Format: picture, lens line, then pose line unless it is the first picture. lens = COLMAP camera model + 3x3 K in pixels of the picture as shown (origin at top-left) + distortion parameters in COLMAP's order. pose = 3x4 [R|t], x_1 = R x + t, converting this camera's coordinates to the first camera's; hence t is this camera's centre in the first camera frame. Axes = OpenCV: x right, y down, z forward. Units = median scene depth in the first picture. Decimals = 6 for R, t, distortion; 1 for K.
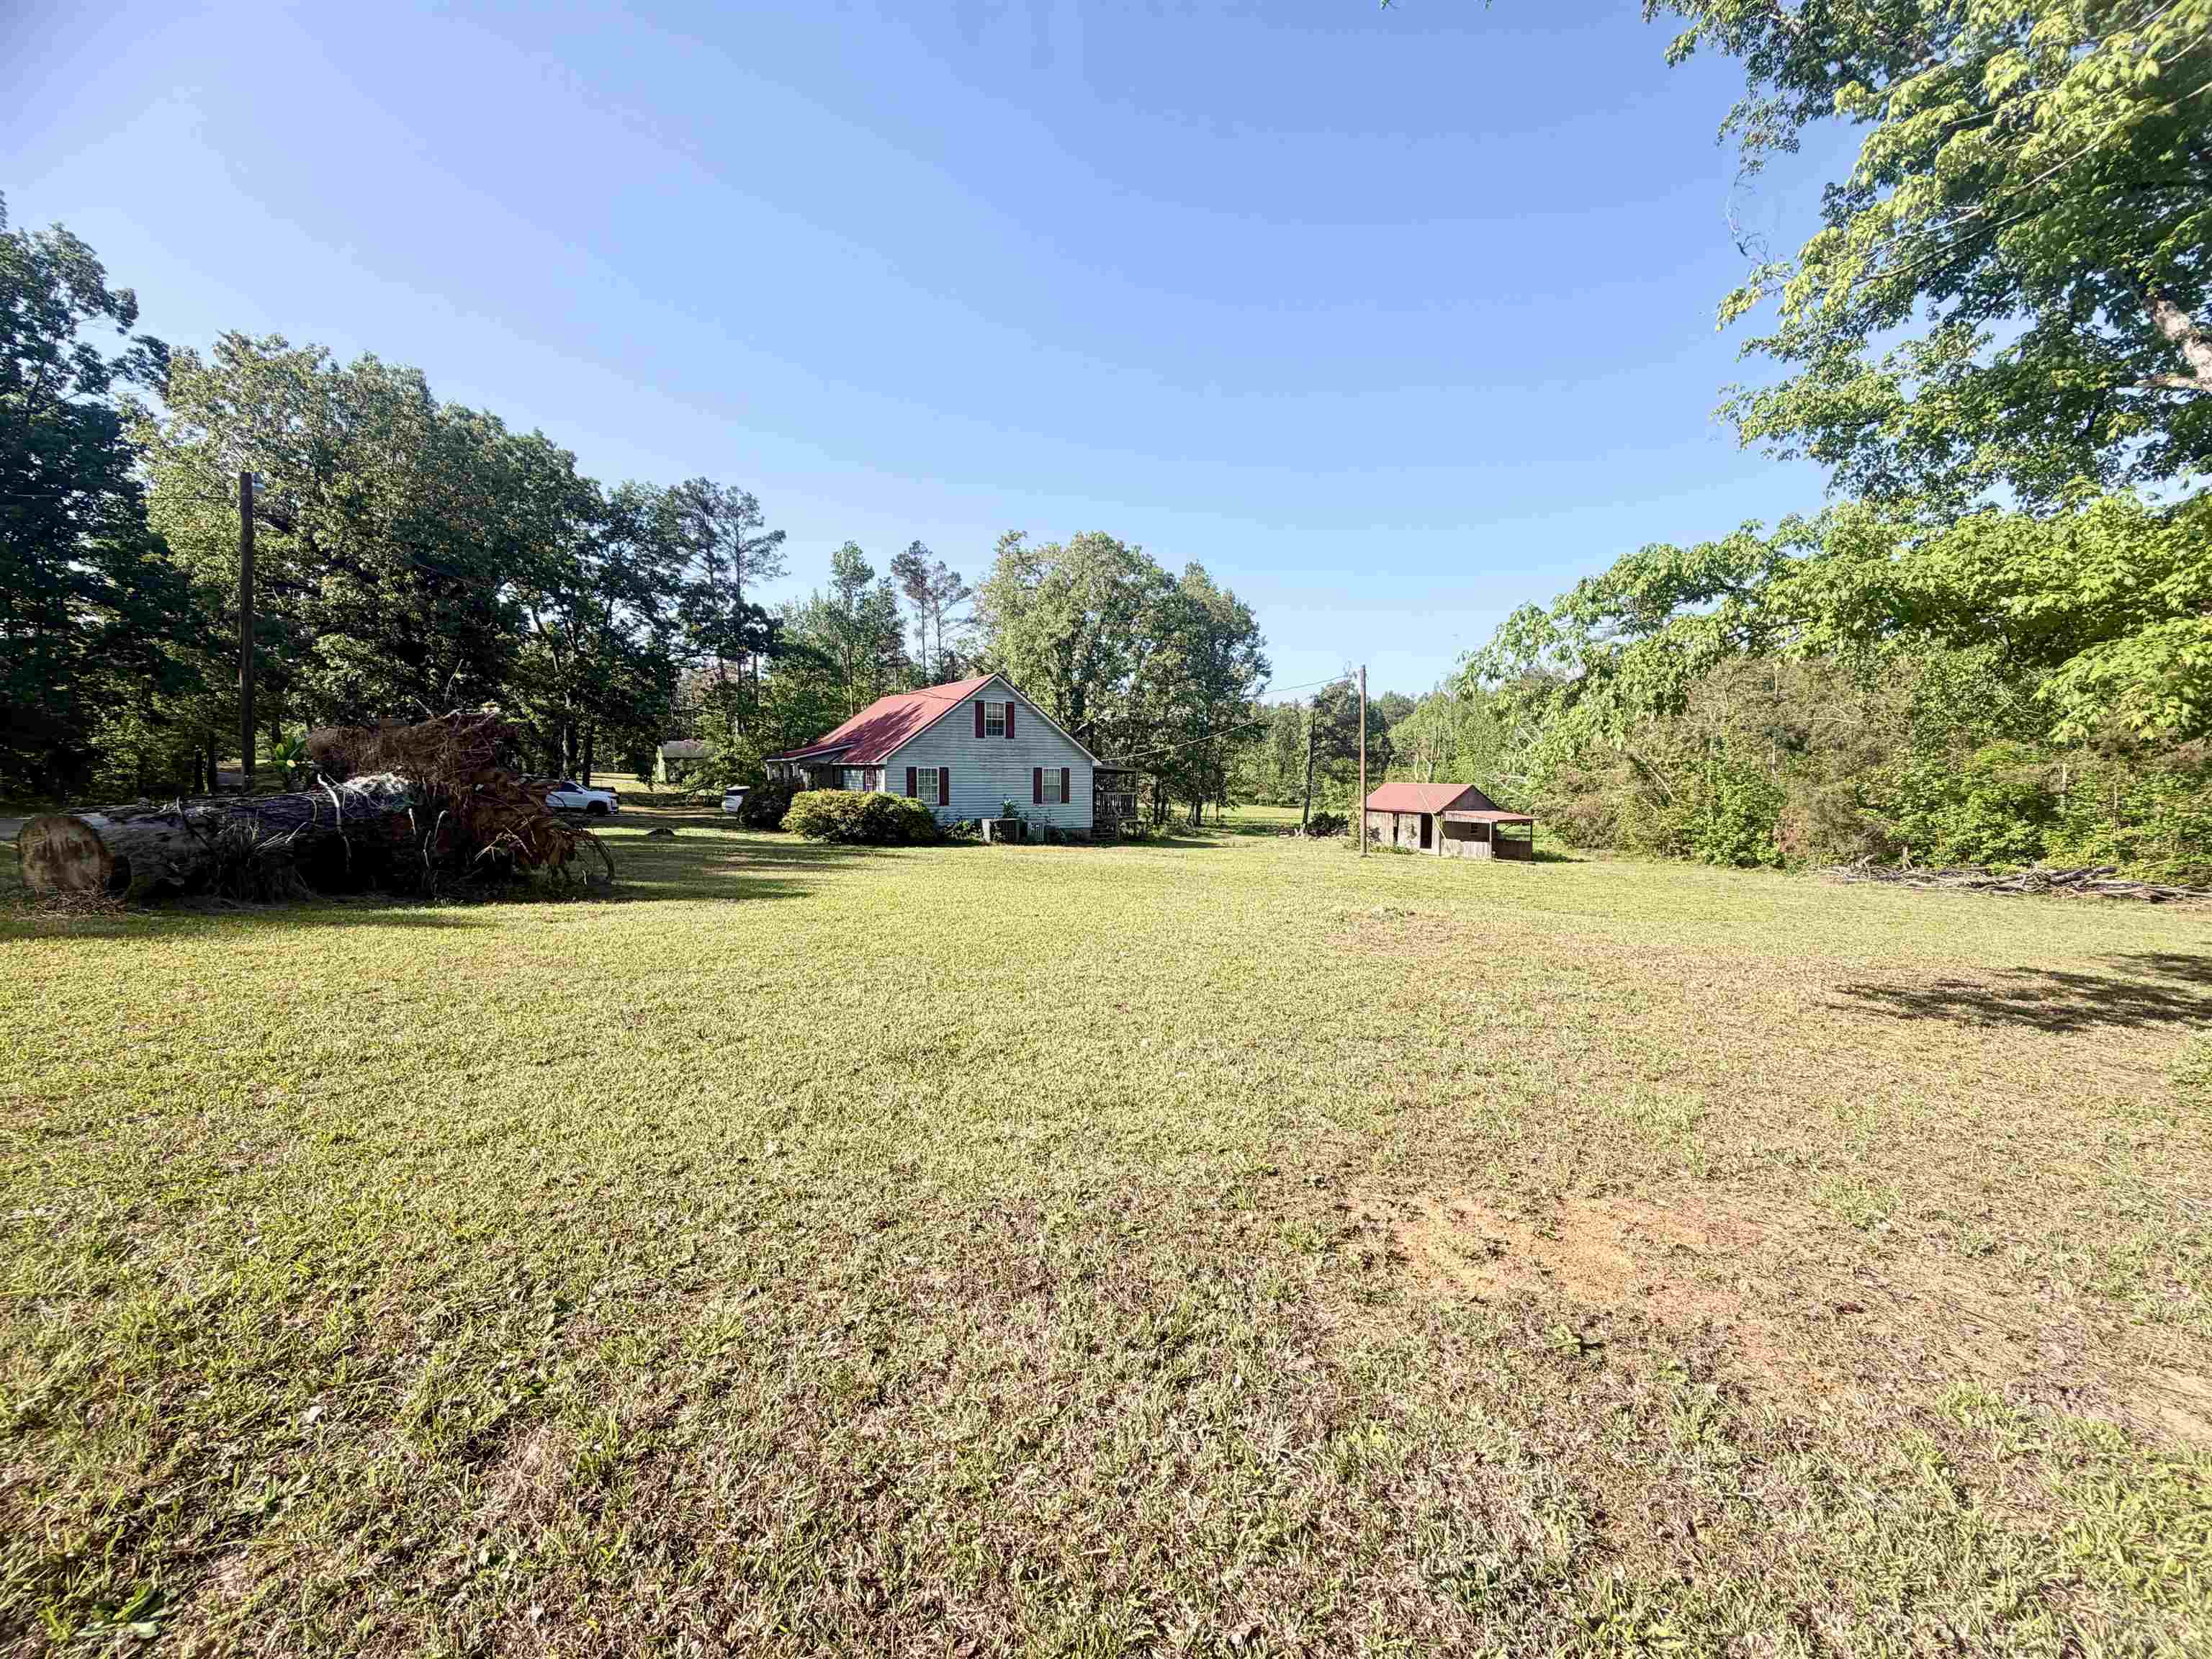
lens RADIAL K [[870.7, 0, 1103.9], [0, 870.7, 827.6], [0, 0, 1]] dist [-0.002263, 0.000823]
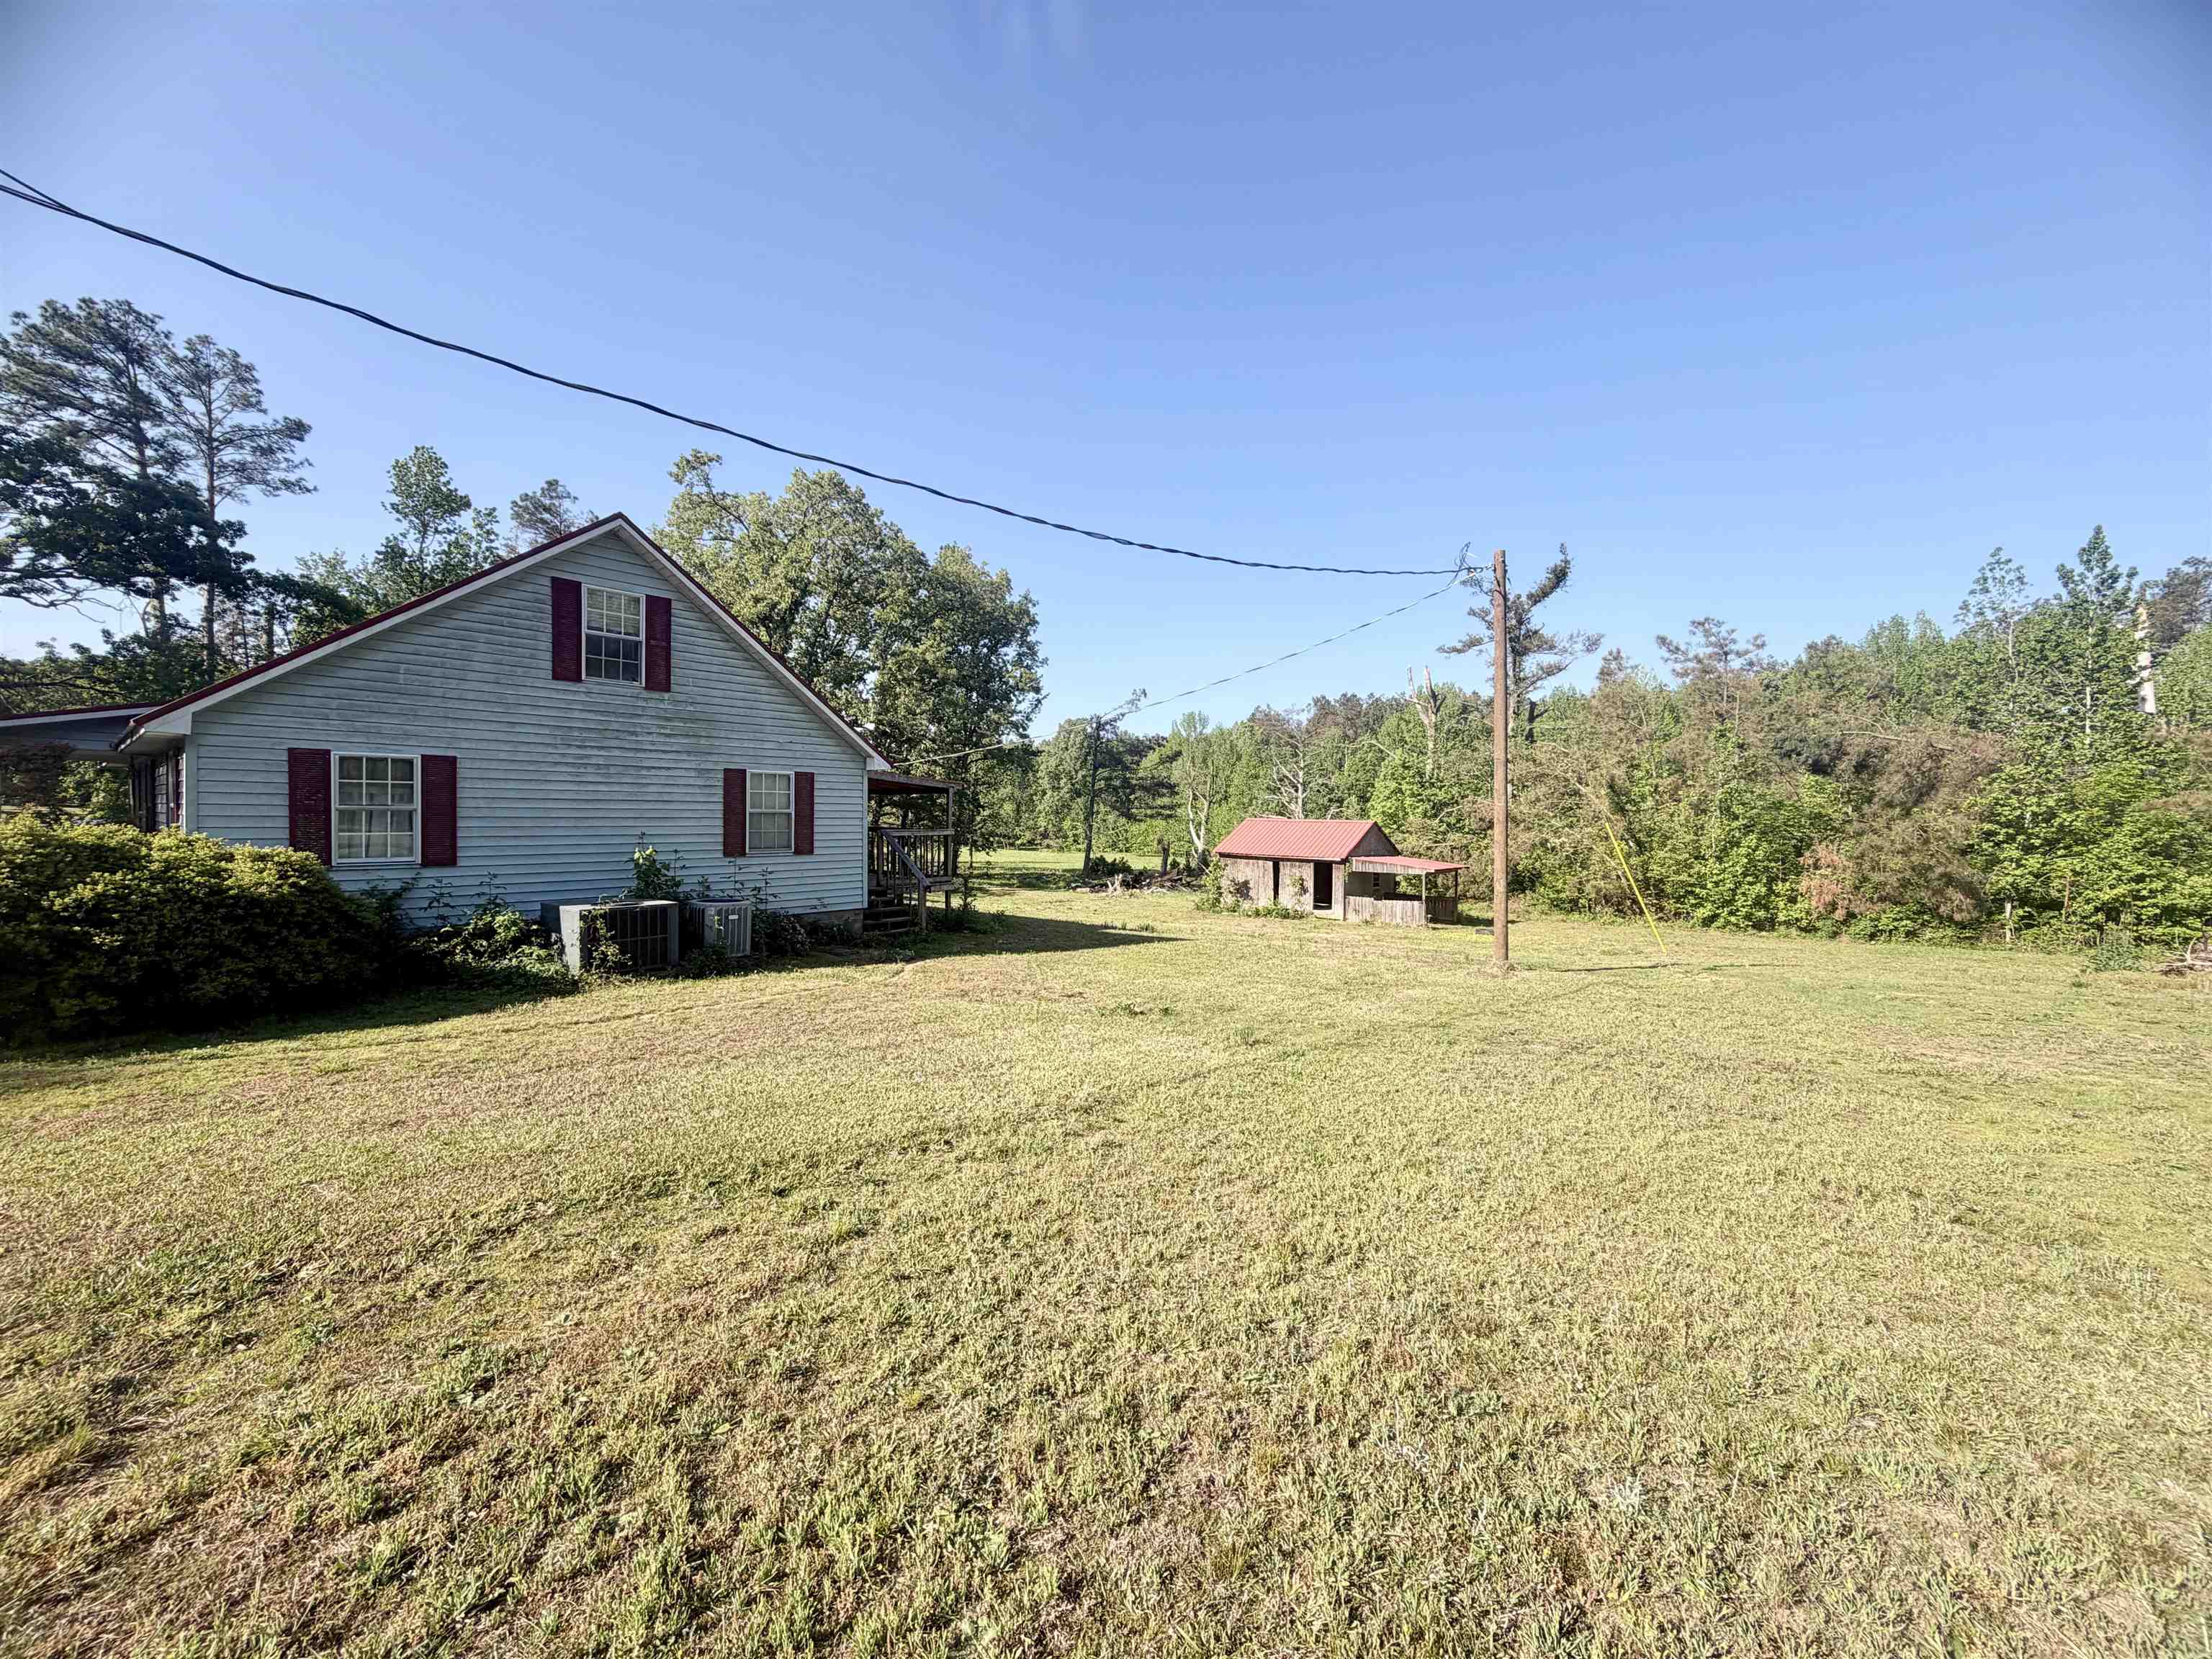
lens RADIAL K [[870.7, 0, 1100.7], [0, 870.7, 824.0], [0, 0, 1]] dist [-0.002263, 0.000823]
pose [[0.948786, 0.001617, 0.315915, -0.036438], [0.014940, 0.998638, -0.049982, -0.017211], [-0.315565, 0.052143, 0.947470, 0.484320]]
